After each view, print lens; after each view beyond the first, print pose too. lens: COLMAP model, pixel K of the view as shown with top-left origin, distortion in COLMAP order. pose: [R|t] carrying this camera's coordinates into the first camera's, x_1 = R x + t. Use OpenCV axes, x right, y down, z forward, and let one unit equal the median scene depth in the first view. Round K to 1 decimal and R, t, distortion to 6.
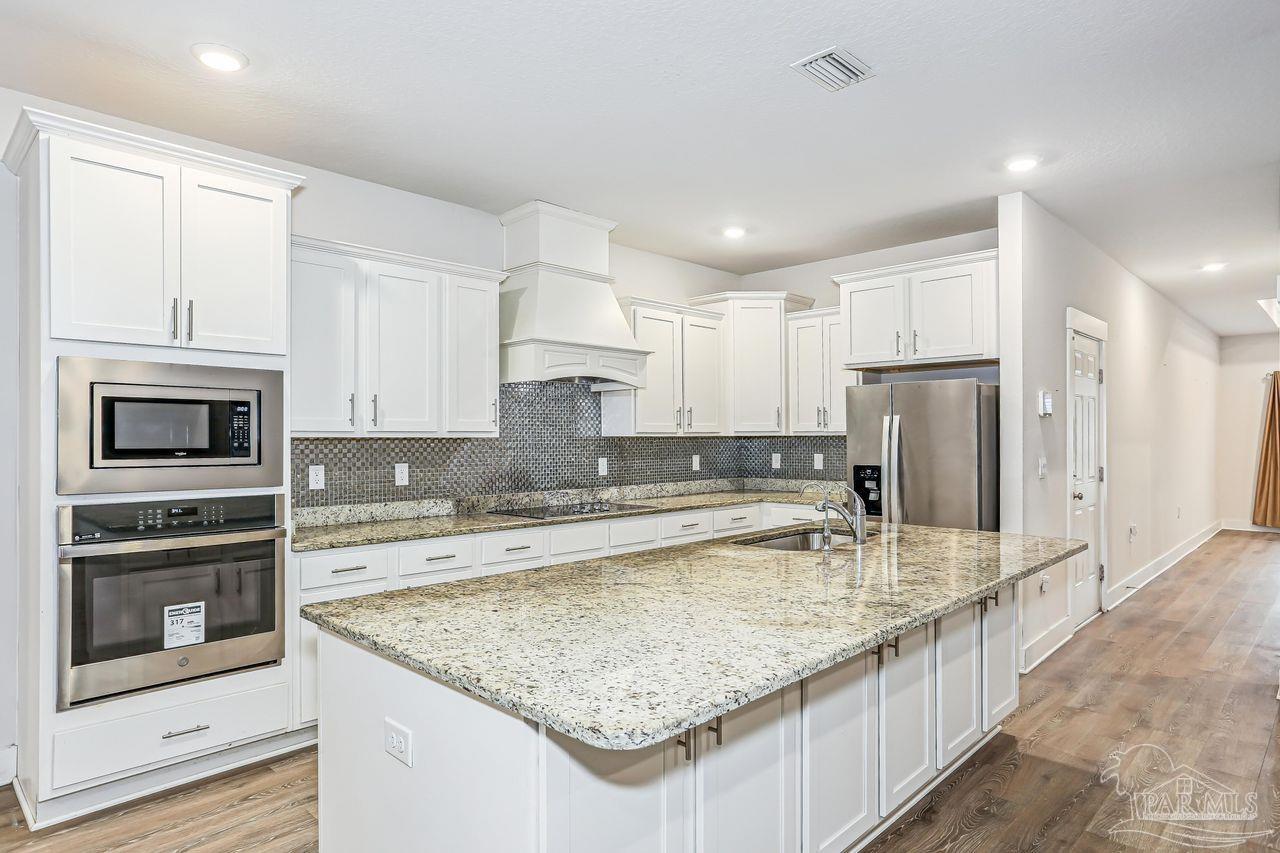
lens RADIAL K [[748.8, 0, 644.1], [0, 748.8, 443.8], [0, 0, 1]] dist [0.001938, 0.000513]
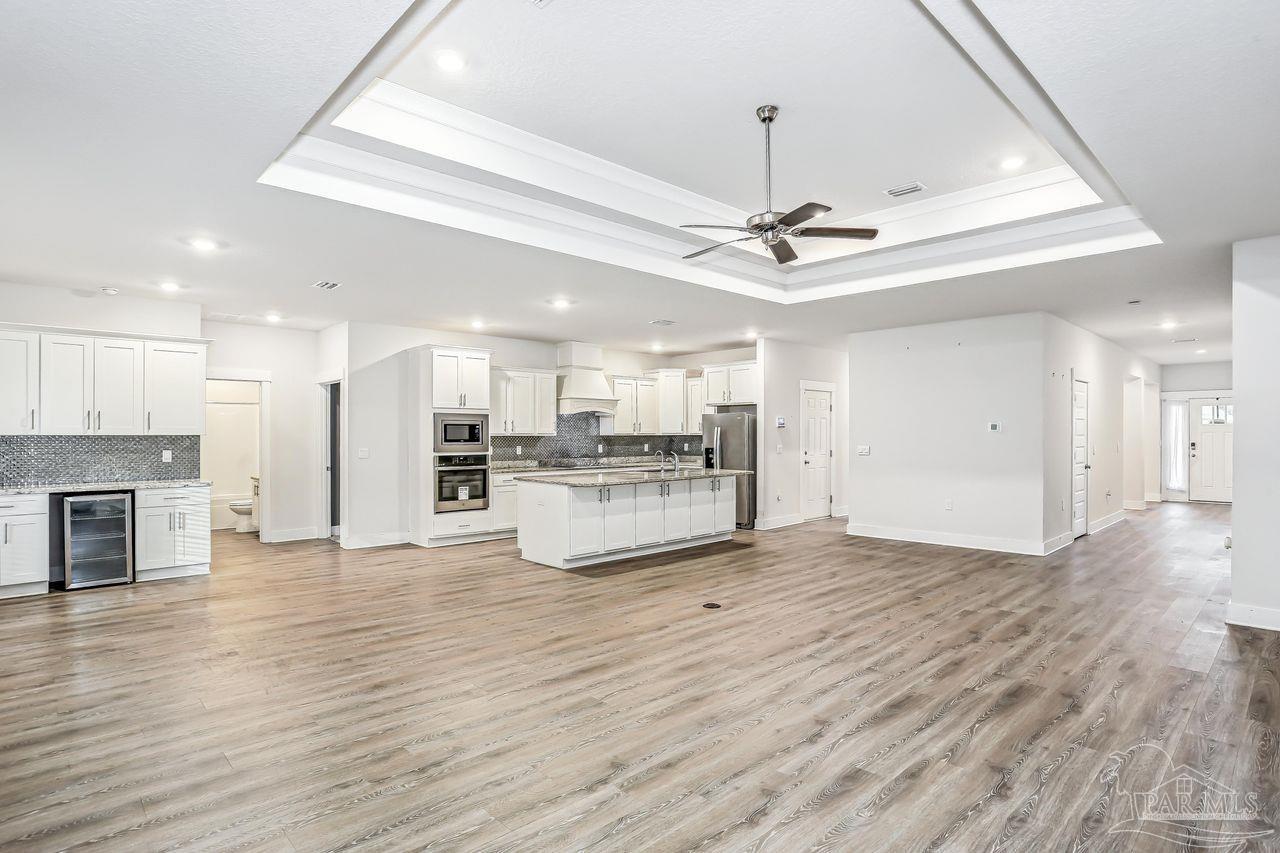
lens RADIAL K [[659.8, 0, 645.7], [0, 659.8, 429.3], [0, 0, 1]] dist [-0.059383, 0.023837]
pose [[0.999359, 0.002204, -0.035735, 0.167578], [-0.002732, 0.999888, -0.014728, 0.001327], [0.035699, 0.014816, 0.999253, -1.083546]]
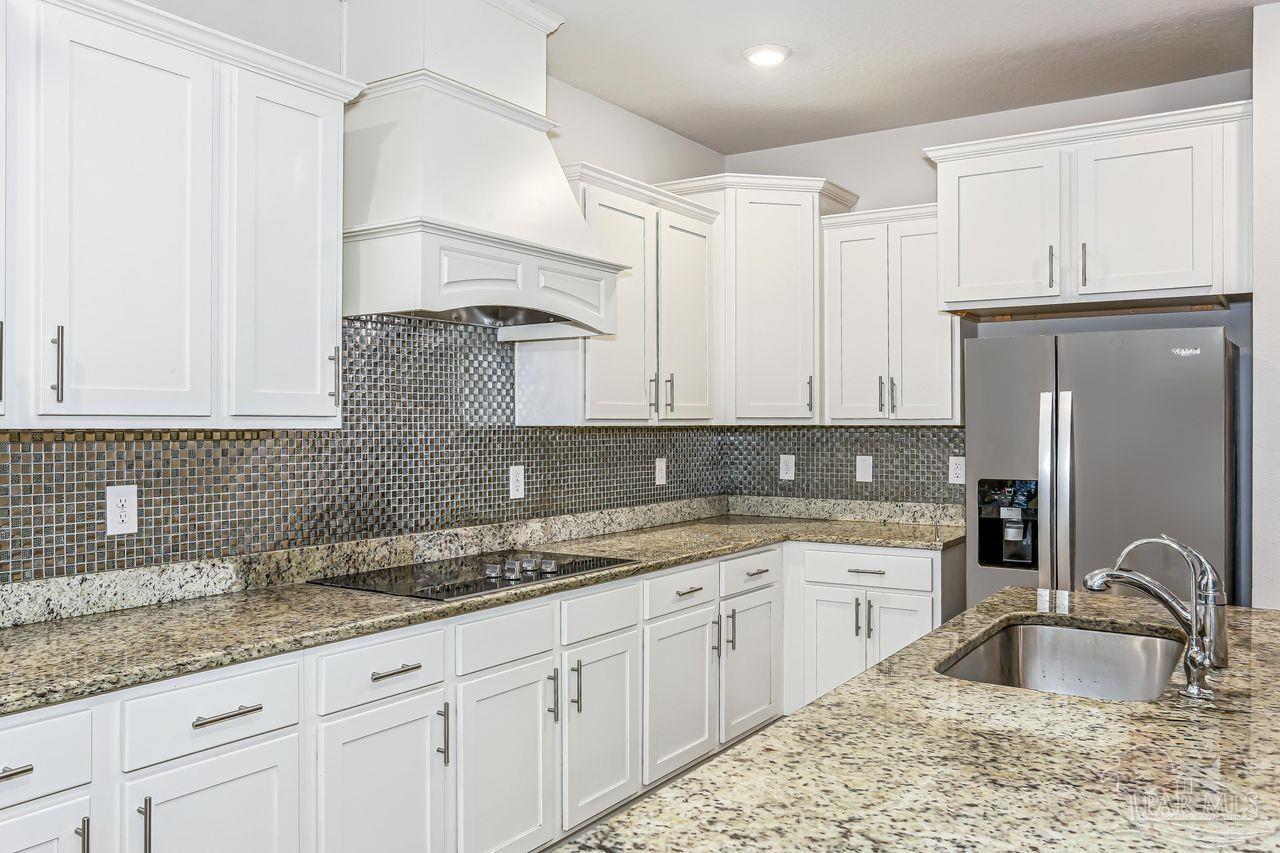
lens RADIAL K [[1008.7, 0, 640.0], [0, 1008.7, 426.5], [0, 0, 1]] dist [-0.014289, 0.009963]
pose [[0.982940, 0.003573, 0.183894, -0.111311], [-0.002400, 0.999975, -0.006599, -0.005195], [-0.183913, 0.006045, 0.982924, 0.301222]]
